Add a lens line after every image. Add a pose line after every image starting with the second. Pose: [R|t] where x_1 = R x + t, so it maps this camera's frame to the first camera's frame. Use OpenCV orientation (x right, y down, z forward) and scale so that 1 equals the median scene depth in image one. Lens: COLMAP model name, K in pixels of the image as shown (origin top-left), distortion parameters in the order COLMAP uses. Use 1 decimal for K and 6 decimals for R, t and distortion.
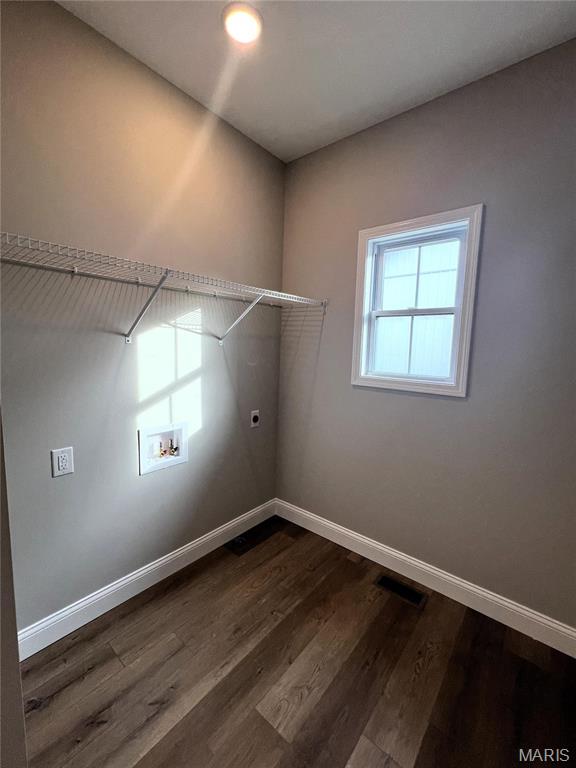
lens RADIAL K [[318.4, 0, 293.8], [0, 318.4, 383.9], [0, 0, 1]] dist [-0.000388, 0.000051]
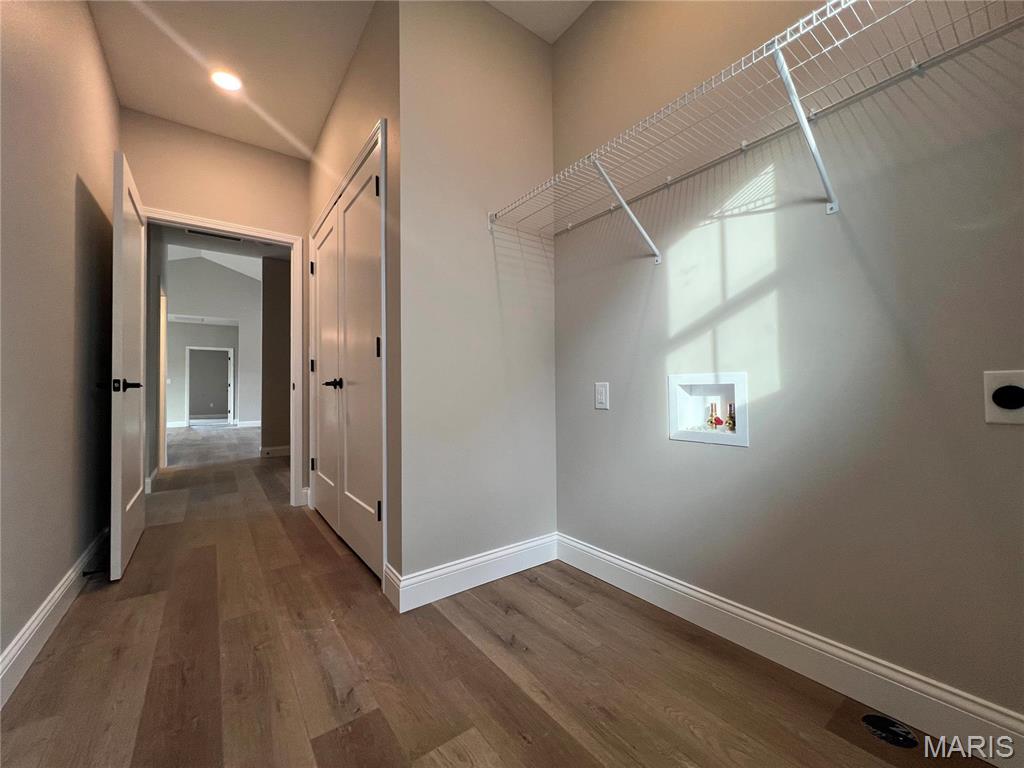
lens RADIAL K [[424.5, 0, 516.8], [0, 424.5, 381.7], [0, 0, 1]] dist [-0.000388, 0.000051]
pose [[-0.257422, -0.050267, -0.964991, 0.549927], [-0.106529, 0.994035, -0.023362, 0.214709], [0.960409, 0.096786, -0.261241, 0.899506]]
